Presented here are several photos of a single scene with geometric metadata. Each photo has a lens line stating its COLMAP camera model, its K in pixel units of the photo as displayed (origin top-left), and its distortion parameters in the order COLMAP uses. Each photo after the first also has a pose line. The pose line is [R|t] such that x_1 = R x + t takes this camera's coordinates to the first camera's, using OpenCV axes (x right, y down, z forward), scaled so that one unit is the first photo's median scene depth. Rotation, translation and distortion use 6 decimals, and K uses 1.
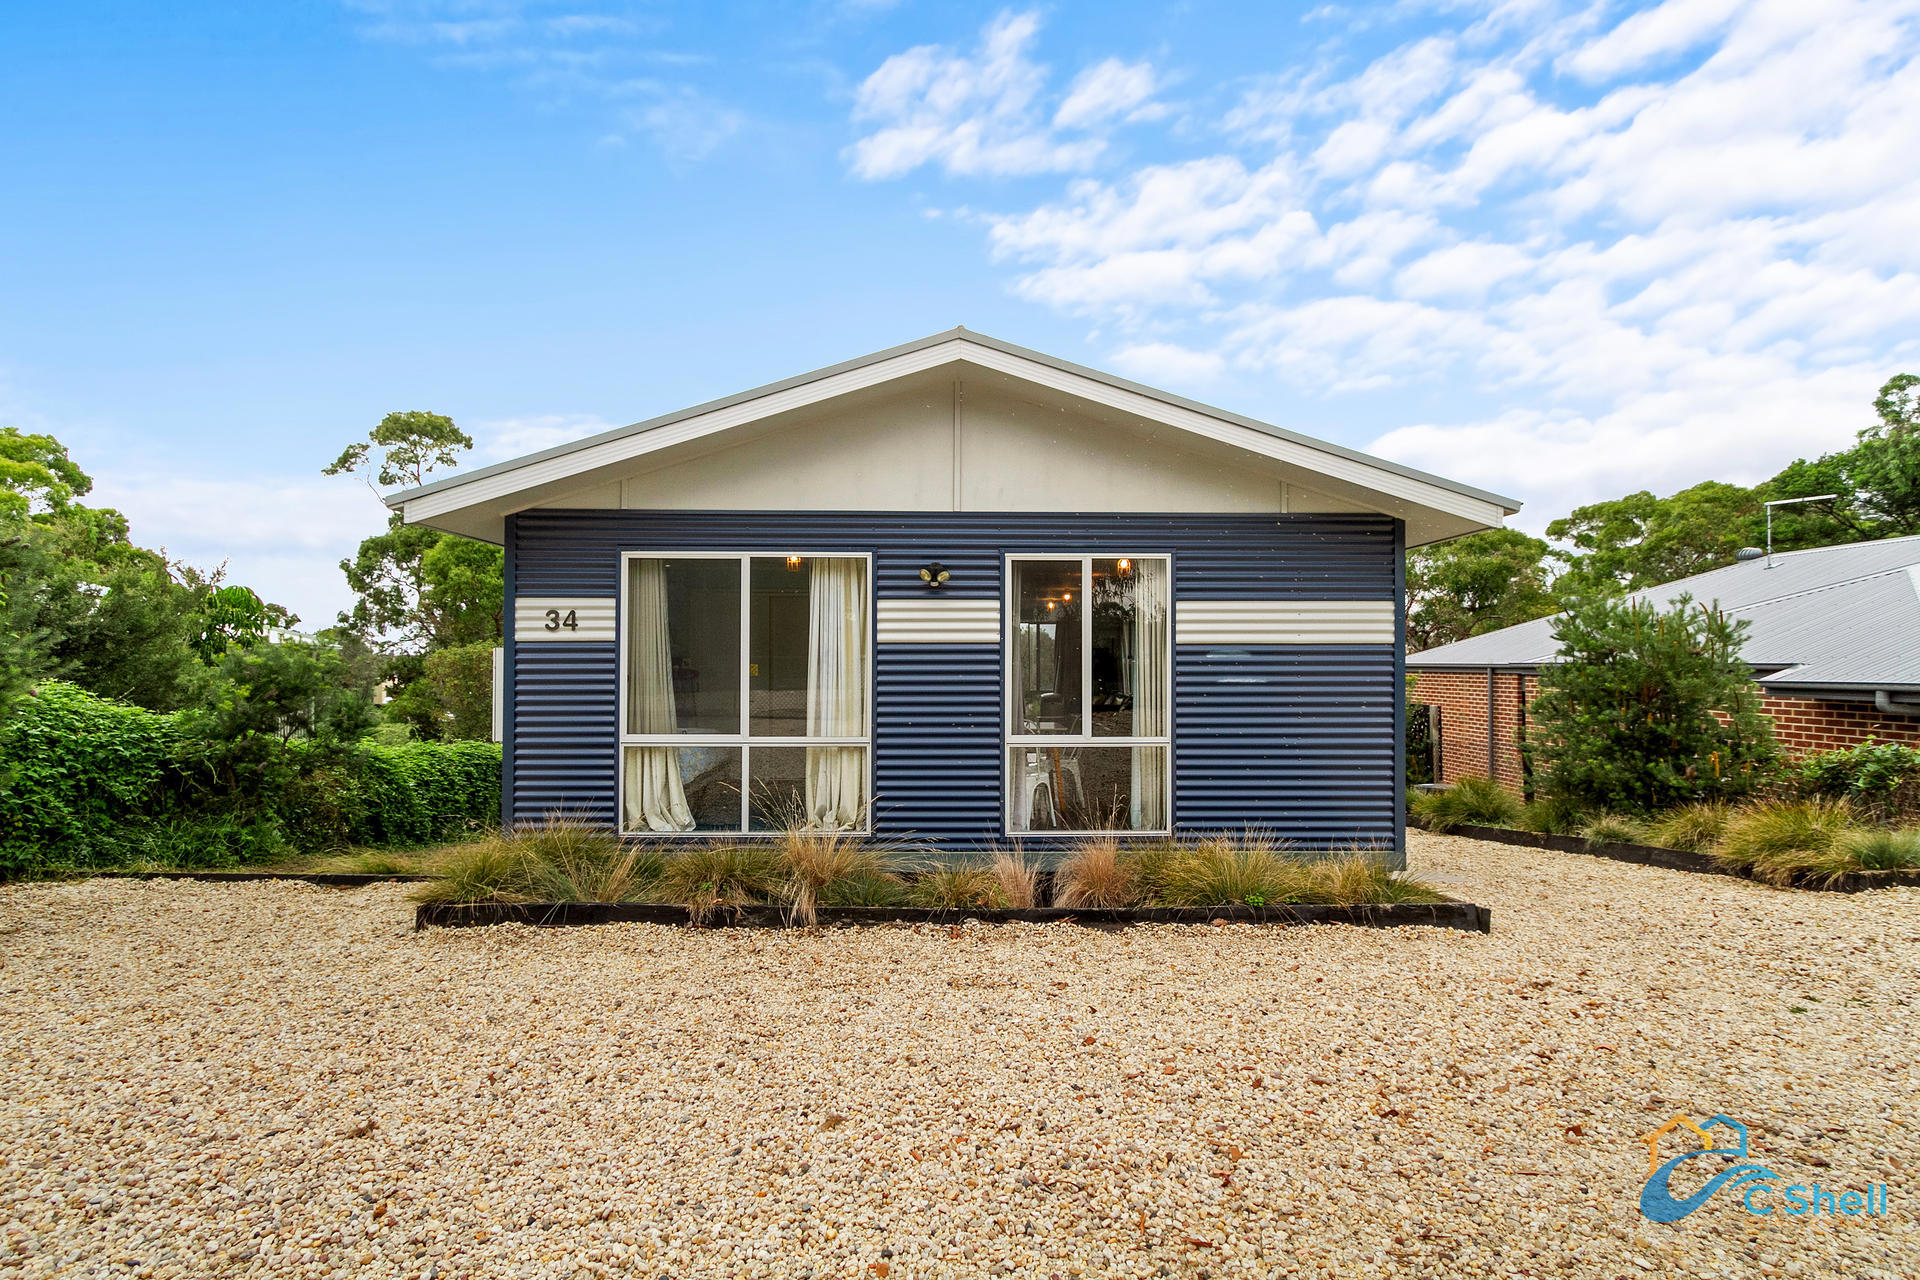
lens RADIAL K [[889.2, 0, 960.0], [0, 889.2, 640.0], [0, 0, 1]] dist [0.001345, 0.000053]
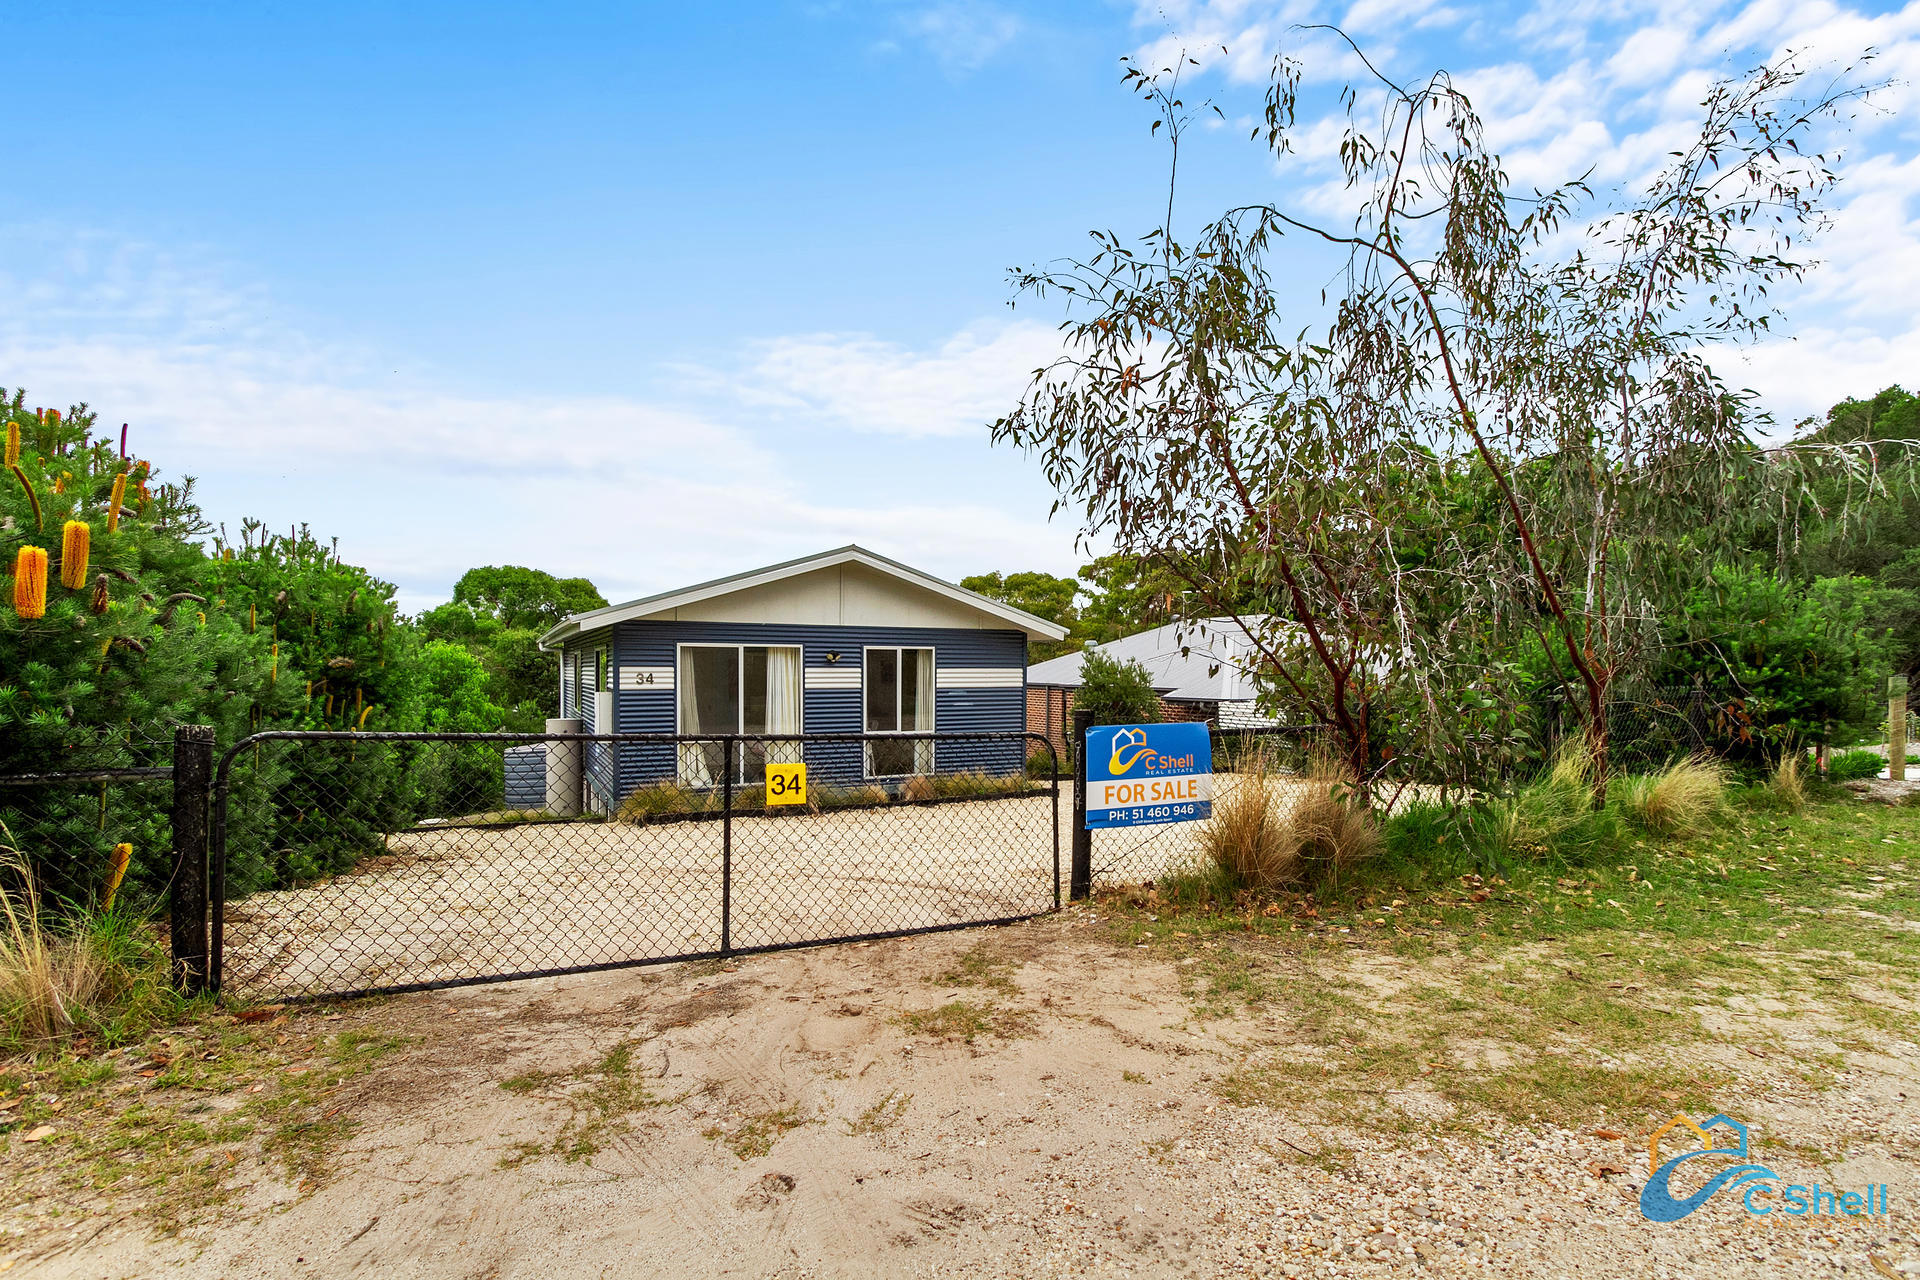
lens RADIAL K [[889.6, 0, 961.1], [0, 889.6, 662.5], [0, 0, 1]] dist [0.000759, -0.000707]
pose [[0.898722, 0.003346, 0.438506, -0.668792], [-0.011551, 0.999805, 0.016045, -0.094341], [-0.438367, -0.019485, 0.898585, -1.003555]]
